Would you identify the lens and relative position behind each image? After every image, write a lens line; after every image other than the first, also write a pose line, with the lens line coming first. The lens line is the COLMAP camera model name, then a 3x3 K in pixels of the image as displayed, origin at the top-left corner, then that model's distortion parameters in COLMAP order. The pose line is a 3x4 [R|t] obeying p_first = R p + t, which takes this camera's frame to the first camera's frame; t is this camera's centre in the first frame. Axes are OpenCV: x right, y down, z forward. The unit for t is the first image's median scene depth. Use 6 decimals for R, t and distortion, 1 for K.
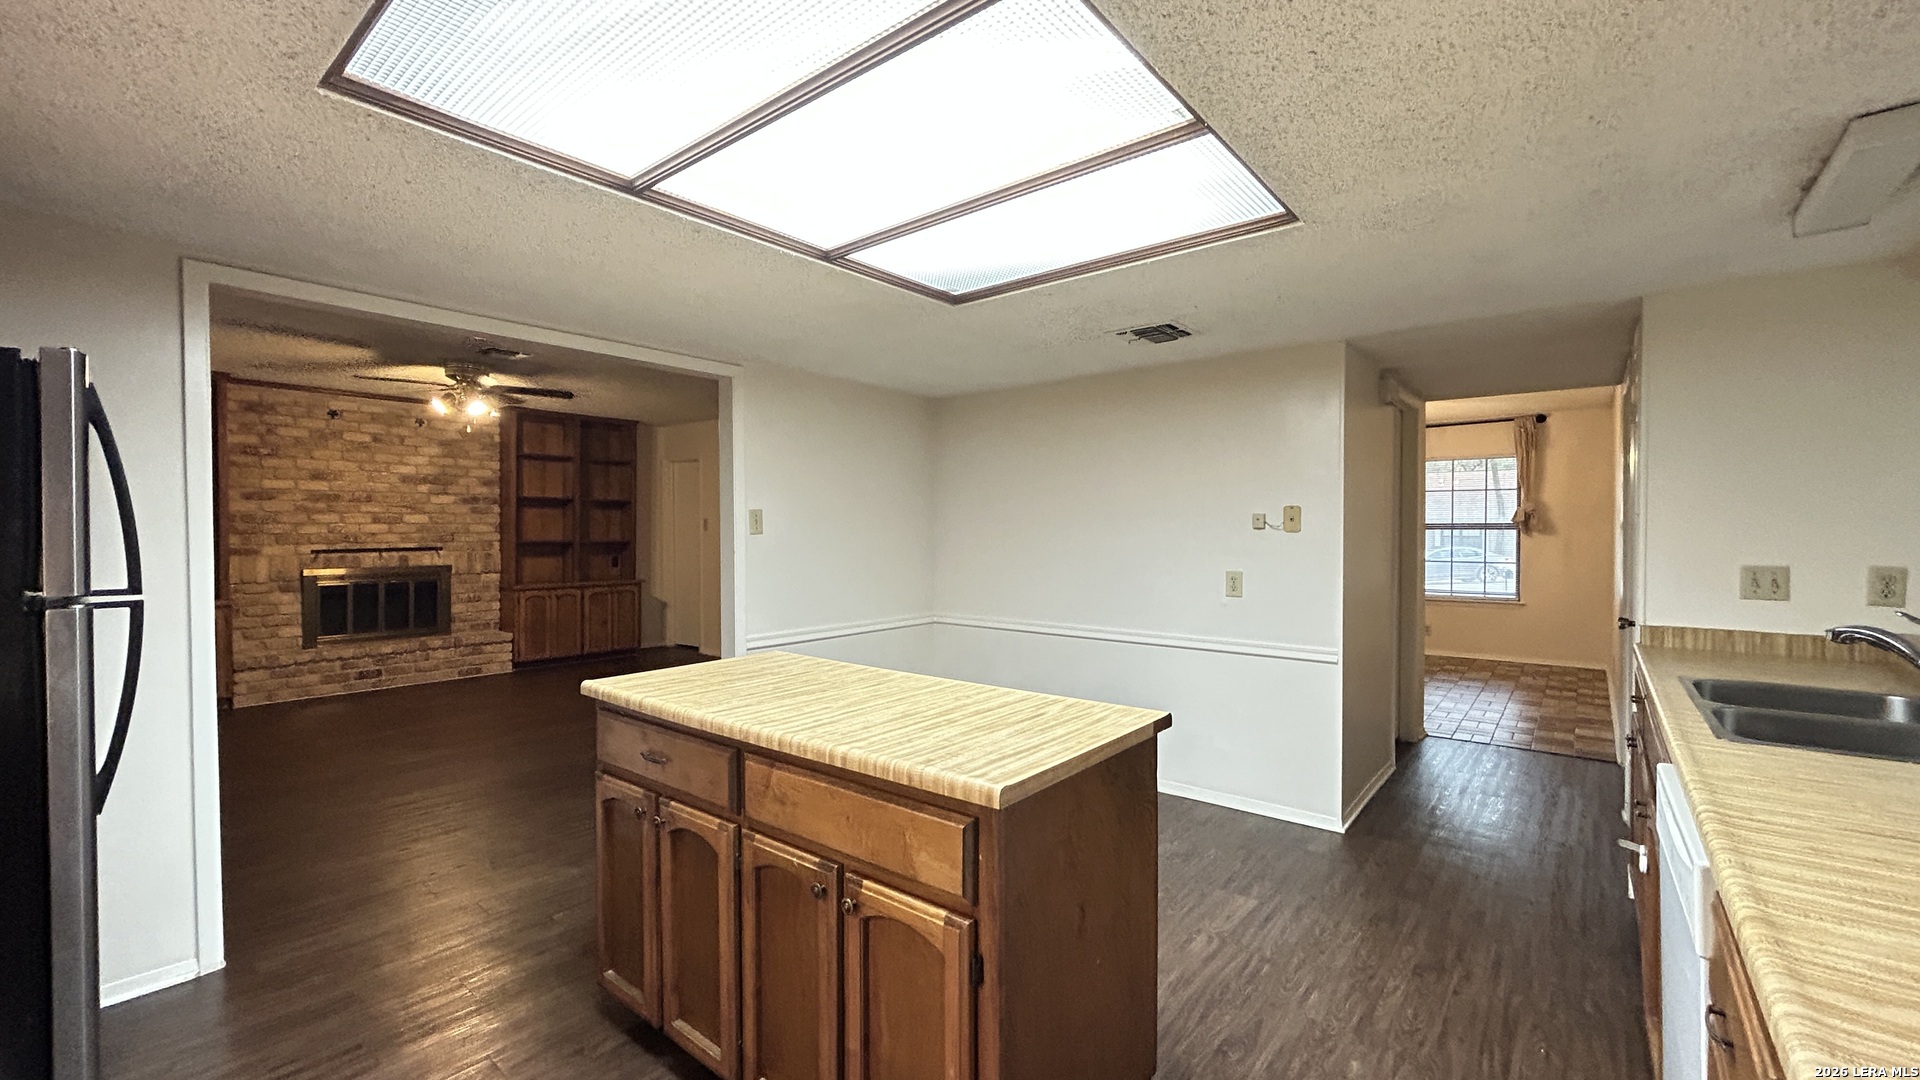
lens RADIAL K [[770.2, 0, 959.5], [0, 770.2, 537.5], [0, 0, 1]] dist [0.000959, 0.000616]
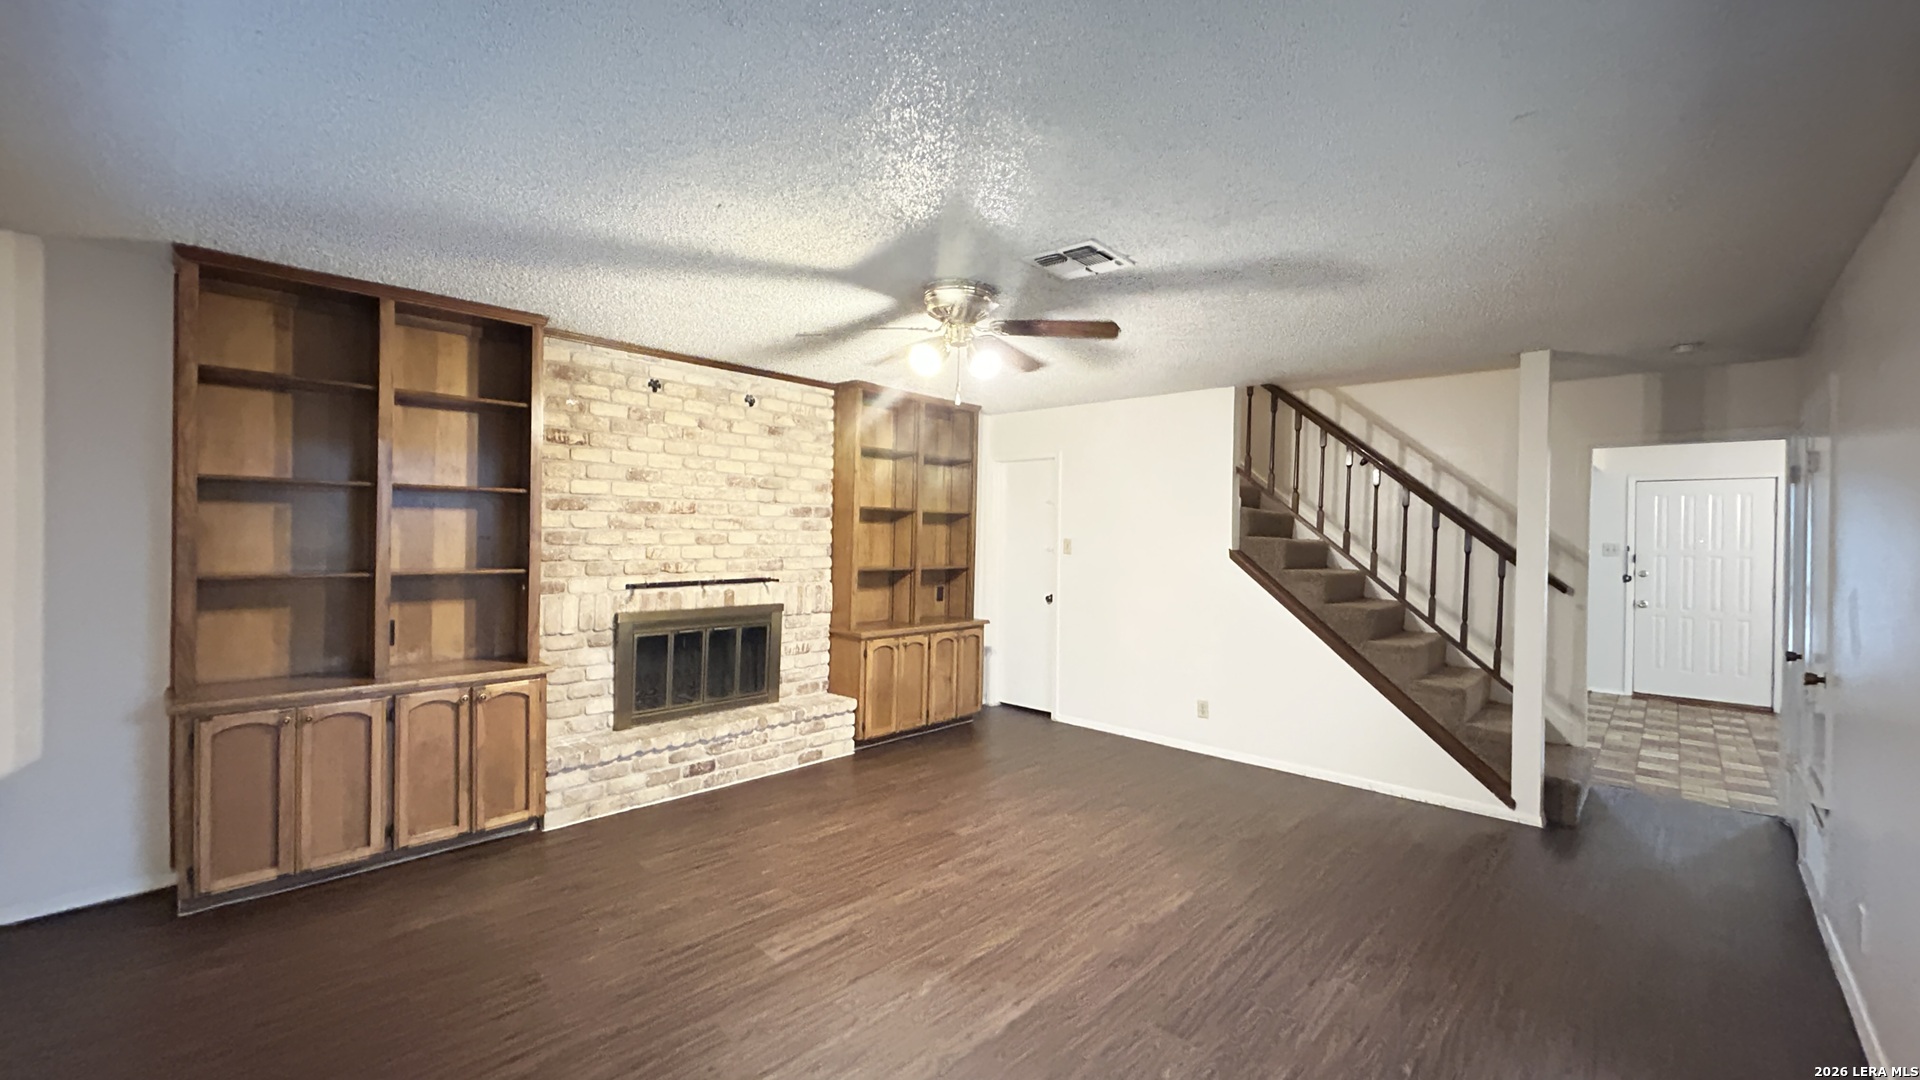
lens RADIAL K [[770.2, 0, 963.7], [0, 770.2, 537.6], [0, 0, 1]] dist [0.000959, 0.000616]
pose [[0.997893, 0.012268, -0.063711, -0.467194], [-0.012876, 0.999875, -0.009156, -0.021015], [0.063590, 0.009957, 0.997926, 0.317091]]
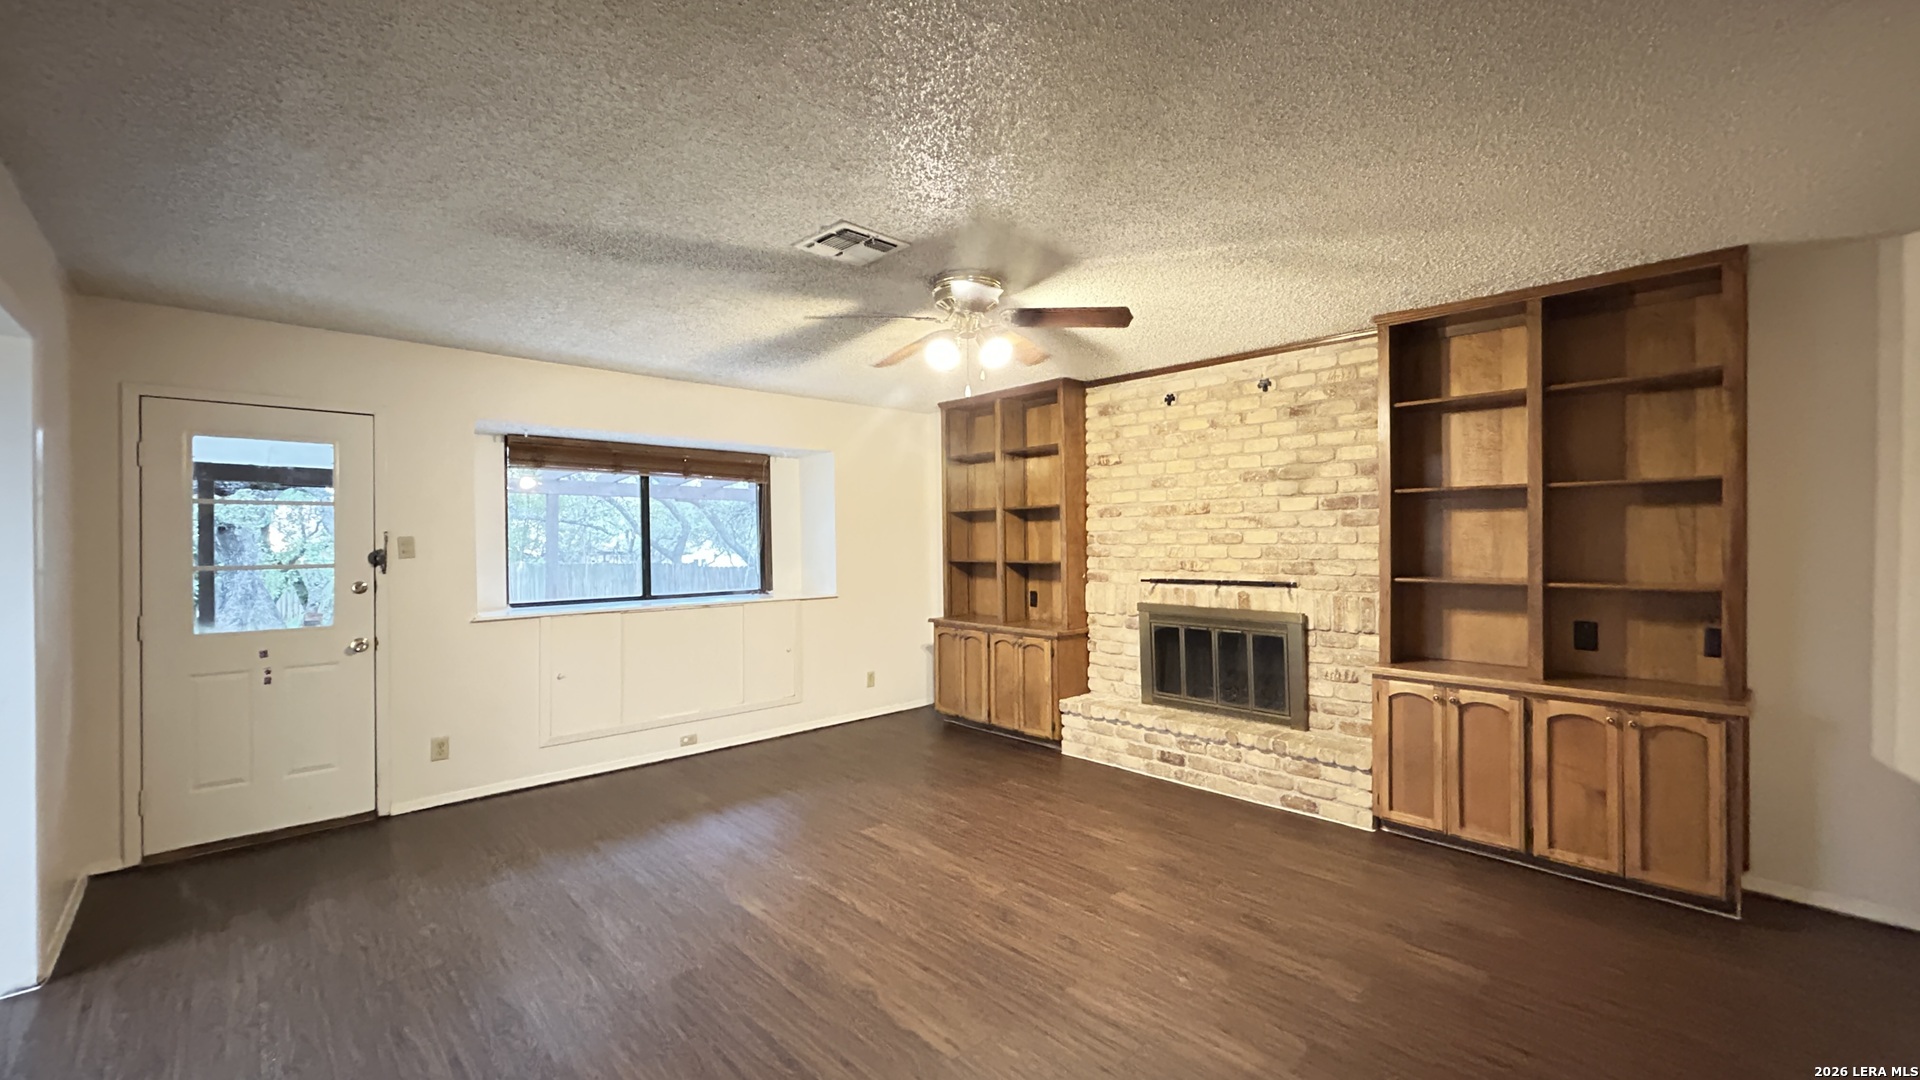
lens RADIAL K [[770.2, 0, 960.2], [0, 770.2, 539.9], [0, 0, 1]] dist [0.000959, 0.000616]
pose [[-0.125462, 0.002304, -0.992096, -0.037291], [-0.003922, 0.999988, 0.002818, -0.022909], [0.992091, 0.004245, -0.125452, 0.844980]]
